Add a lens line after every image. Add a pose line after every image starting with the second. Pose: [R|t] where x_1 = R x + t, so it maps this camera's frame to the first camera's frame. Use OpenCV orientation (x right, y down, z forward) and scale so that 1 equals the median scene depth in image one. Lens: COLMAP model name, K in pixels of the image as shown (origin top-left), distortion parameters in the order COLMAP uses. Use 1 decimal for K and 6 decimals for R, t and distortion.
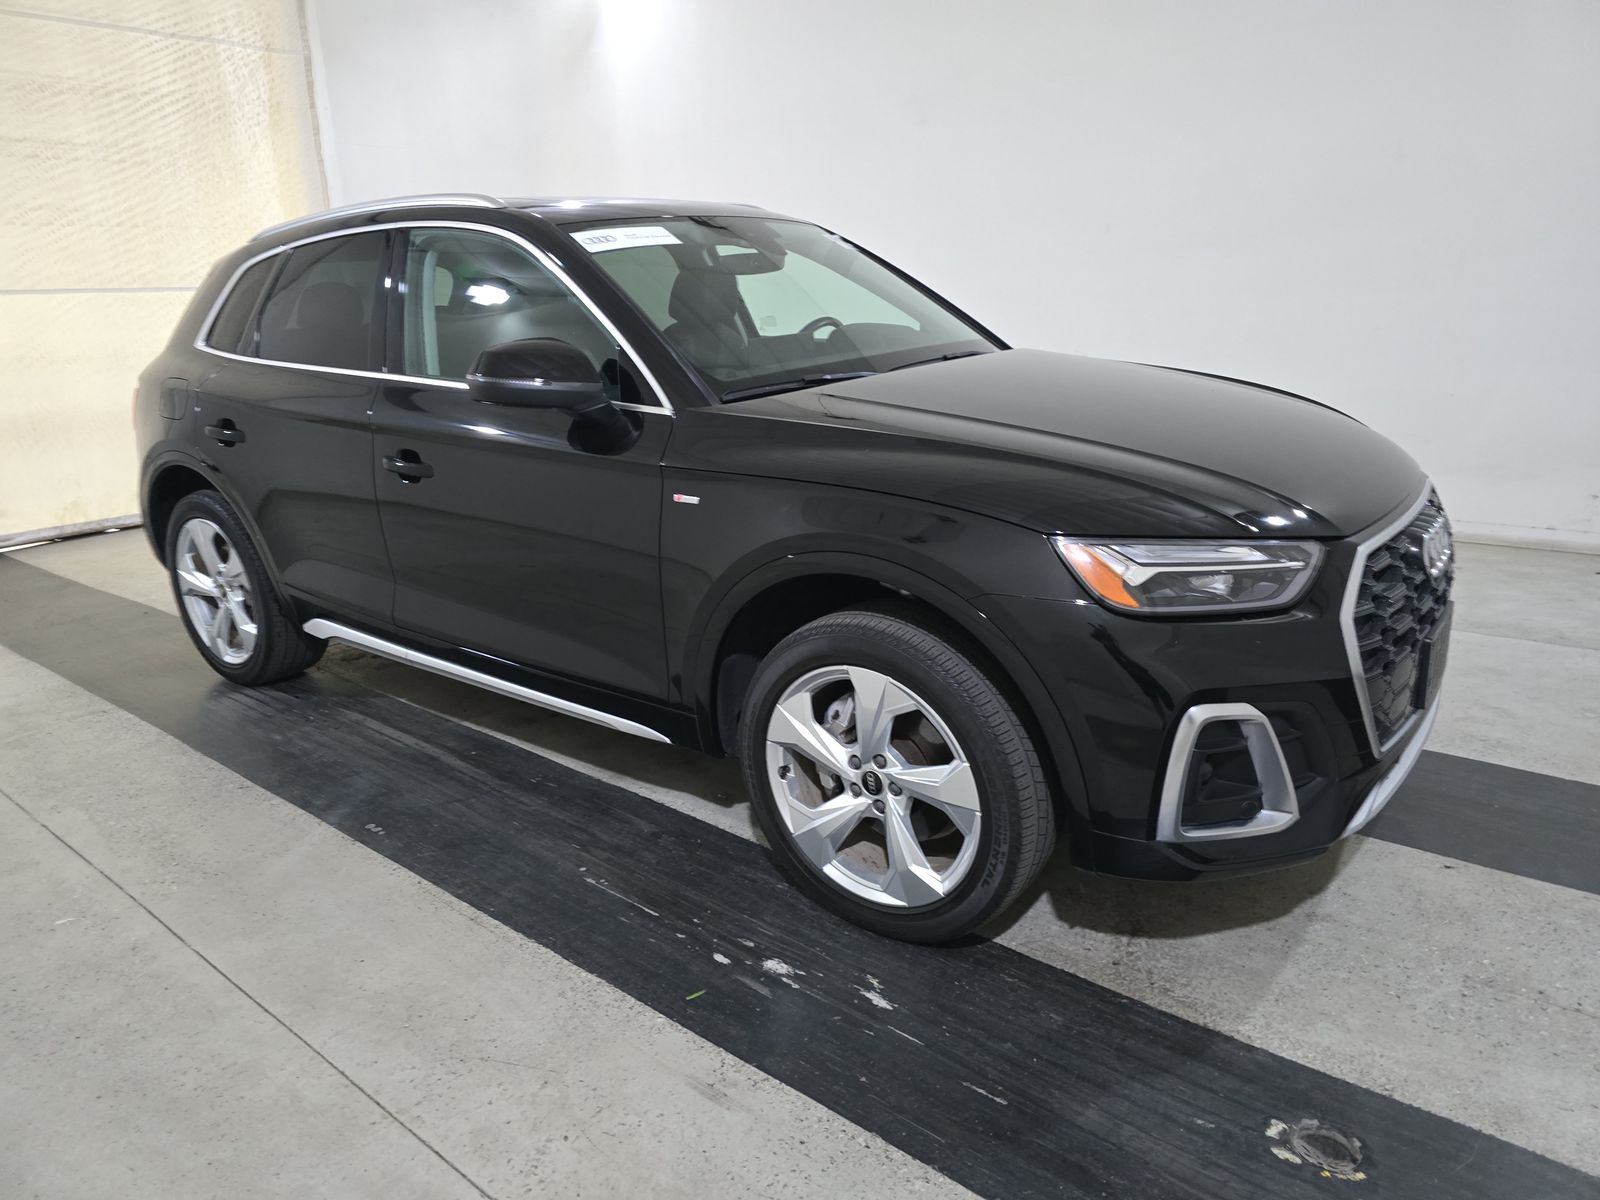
lens RADIAL K [[1053.3, 0, 800.0], [0, 1053.3, 600.0], [0, 0, 1]] dist [0.008490, 0.000819]
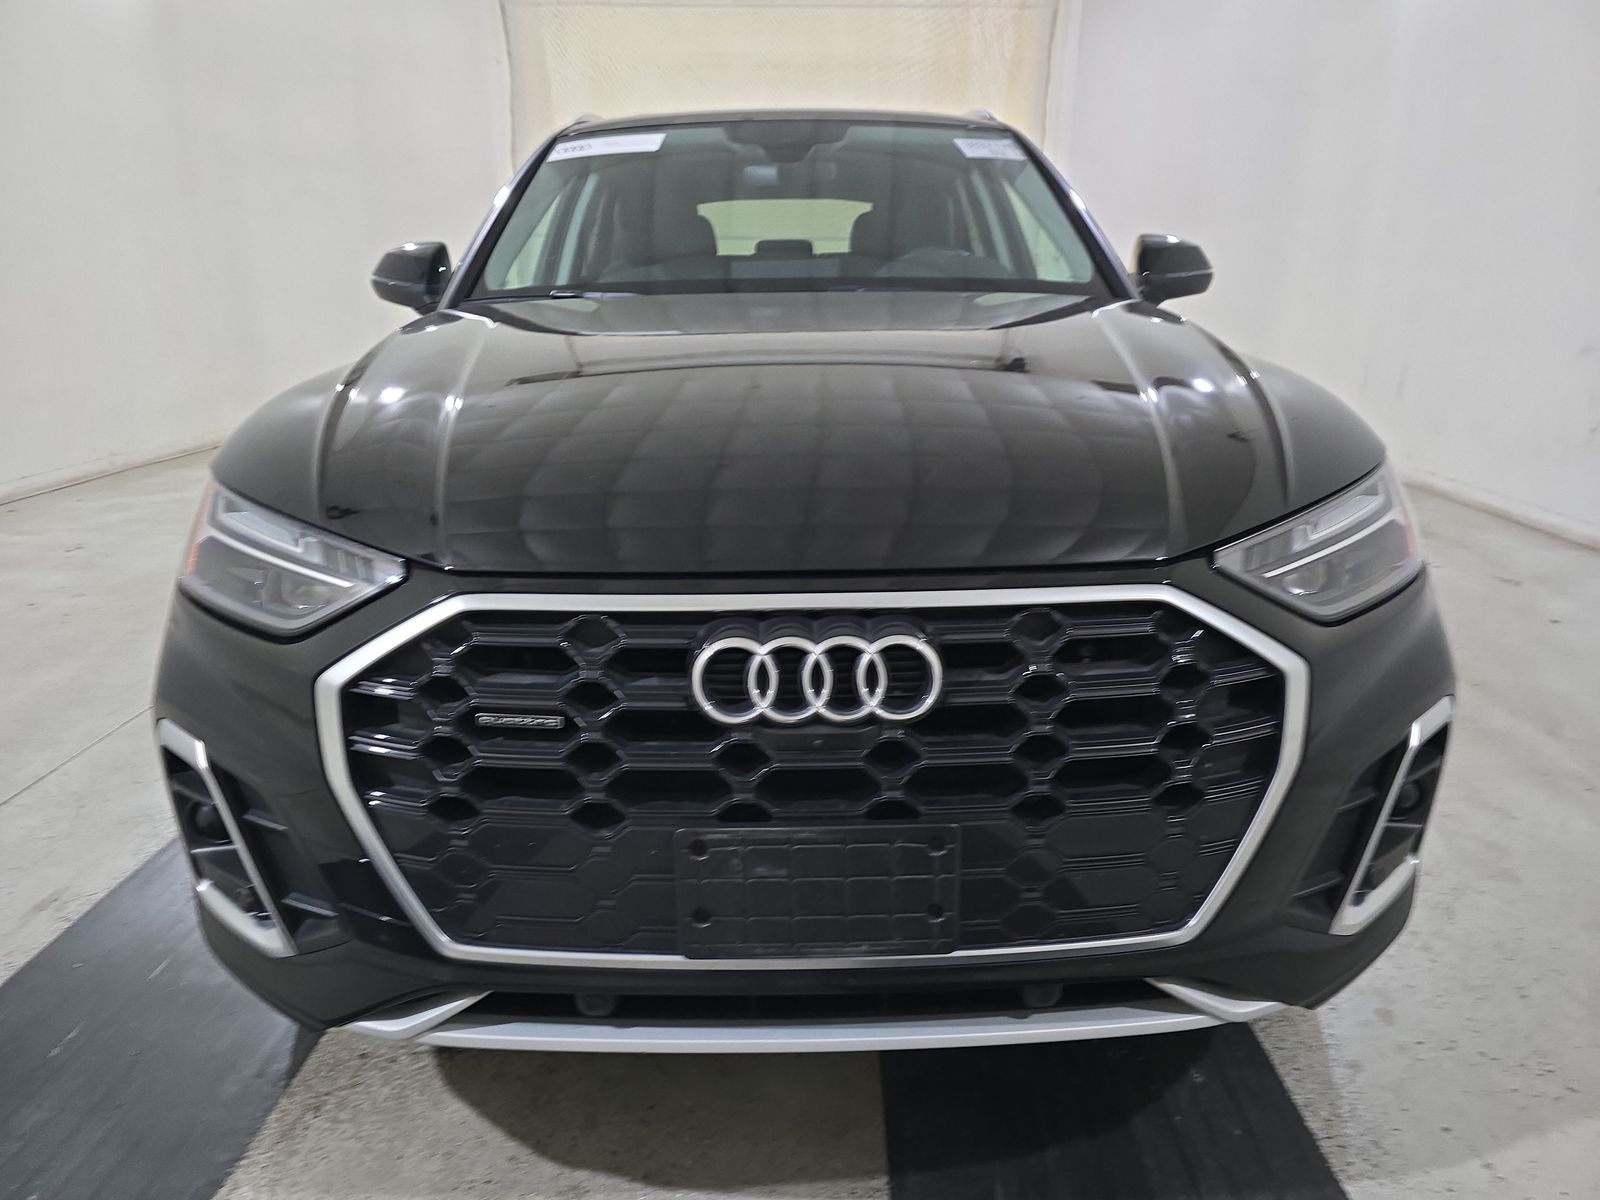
lens RADIAL K [[1064.2, 0, 800.0], [0, 1064.2, 600.0], [0, 0, 1]] dist [-0.002222, -0.002489]
pose [[0.632245, 0.259779, -0.729918, 0.777425], [-0.243313, 0.961023, 0.131275, -0.122595], [0.735571, 0.094601, 0.670810, 0.540608]]
